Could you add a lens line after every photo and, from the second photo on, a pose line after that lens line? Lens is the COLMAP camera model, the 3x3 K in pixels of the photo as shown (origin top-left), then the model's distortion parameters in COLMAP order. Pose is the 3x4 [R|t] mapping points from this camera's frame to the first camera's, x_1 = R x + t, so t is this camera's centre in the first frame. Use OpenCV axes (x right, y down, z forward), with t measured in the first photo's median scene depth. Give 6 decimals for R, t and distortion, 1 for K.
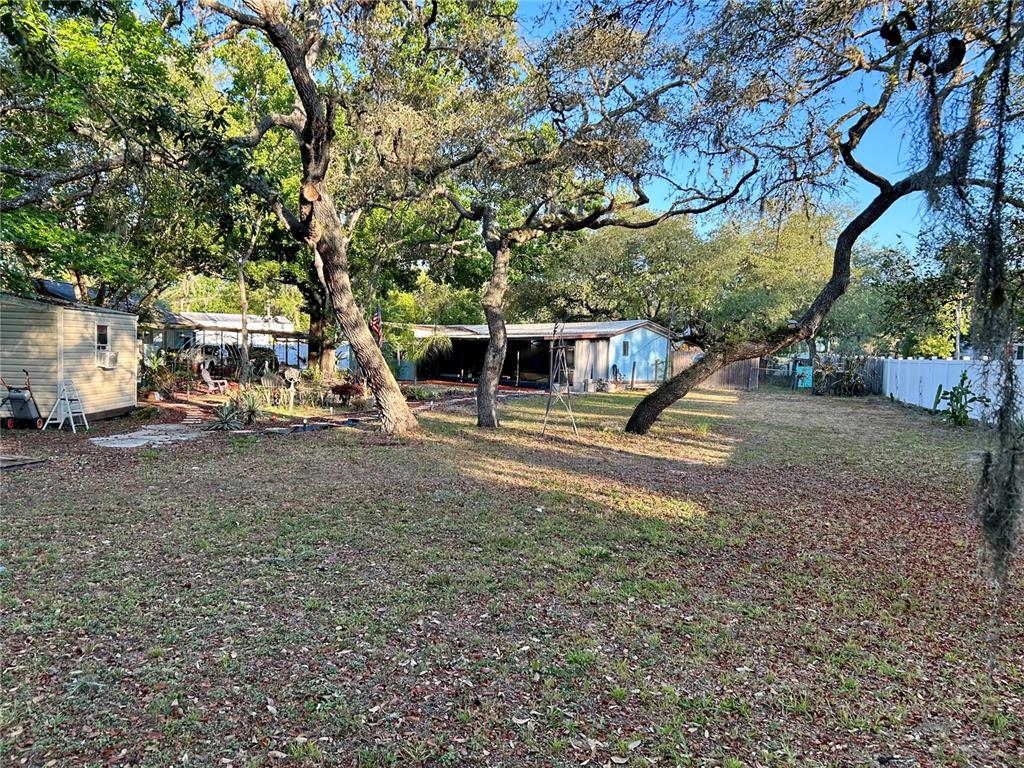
lens RADIAL K [[723.5, 0, 508.1], [0, 723.5, 389.6], [0, 0, 1]] dist [-0.001872, -0.009794]
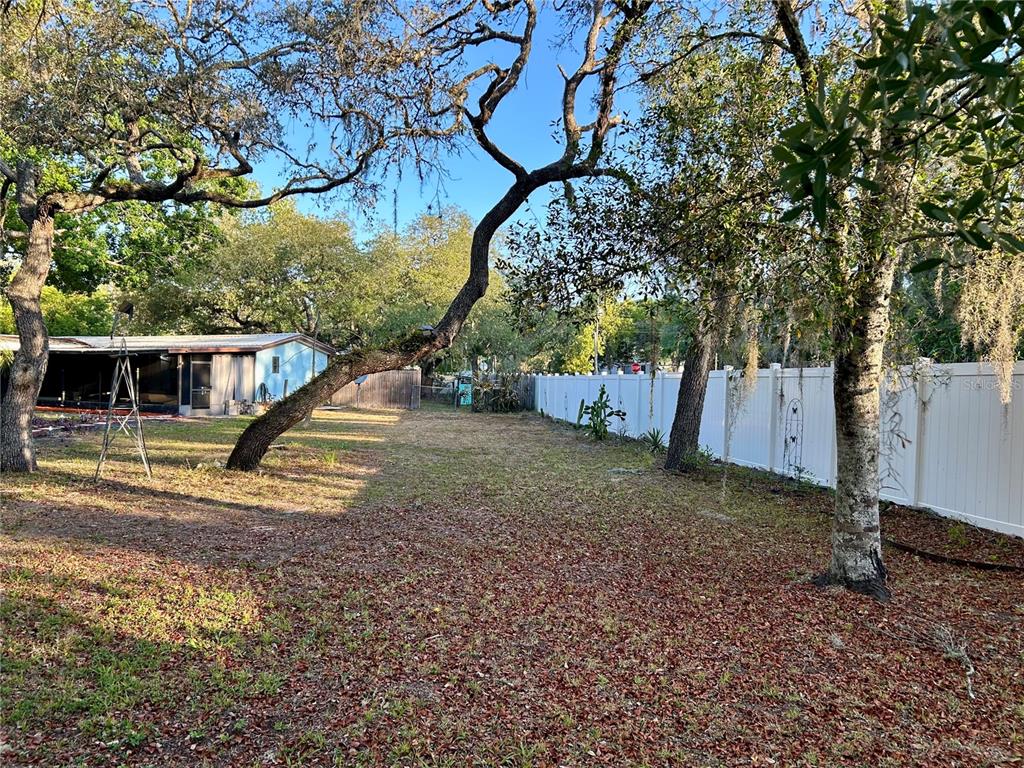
lens RADIAL K [[723.5, 0, 512.3], [0, 723.5, 382.5], [0, 0, 1]] dist [-0.001872, -0.009794]
pose [[0.904362, -0.007481, 0.426700, 0.084112], [0.023372, 0.999214, -0.032017, -0.000396], [-0.426125, 0.038928, 0.903826, 0.136309]]
